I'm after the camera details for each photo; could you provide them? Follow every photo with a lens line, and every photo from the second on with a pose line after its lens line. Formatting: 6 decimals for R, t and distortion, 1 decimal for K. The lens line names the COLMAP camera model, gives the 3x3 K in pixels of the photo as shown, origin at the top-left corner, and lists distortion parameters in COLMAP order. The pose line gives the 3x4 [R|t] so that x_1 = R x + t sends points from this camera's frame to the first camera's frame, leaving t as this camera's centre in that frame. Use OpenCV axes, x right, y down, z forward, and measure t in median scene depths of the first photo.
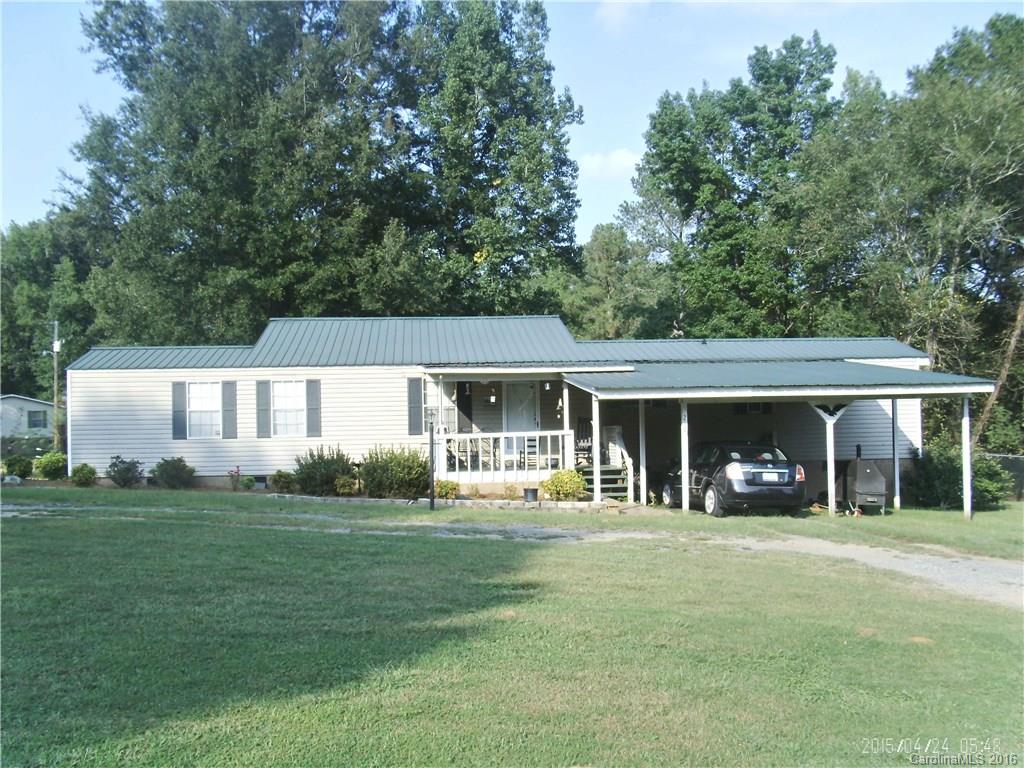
lens RADIAL K [[1004.3, 0, 502.5], [0, 1004.3, 387.6], [0, 0, 1]] dist [-0.092343, 0.000000]
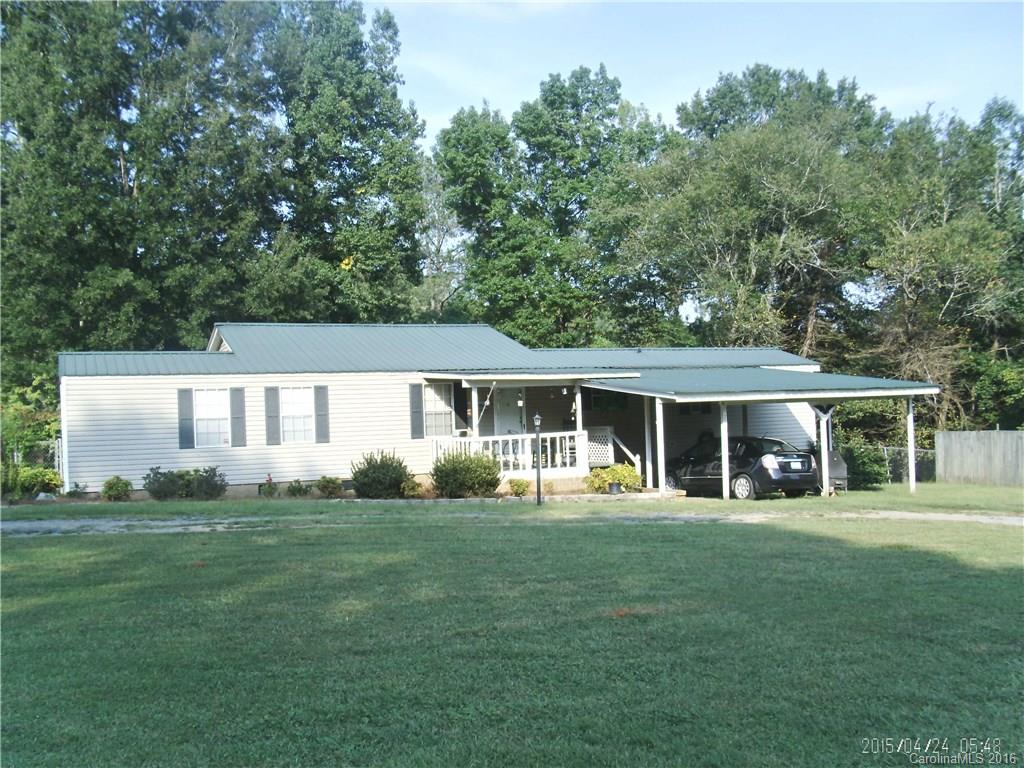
lens RADIAL K [[1004.3, 0, 513.0], [0, 1004.3, 394.2], [0, 0, 1]] dist [-0.092343, 0.000000]
pose [[0.941769, -0.007535, 0.336175, -0.342962], [0.006558, 0.999970, 0.004041, -0.002444], [-0.336196, -0.001601, 0.941791, -0.015288]]
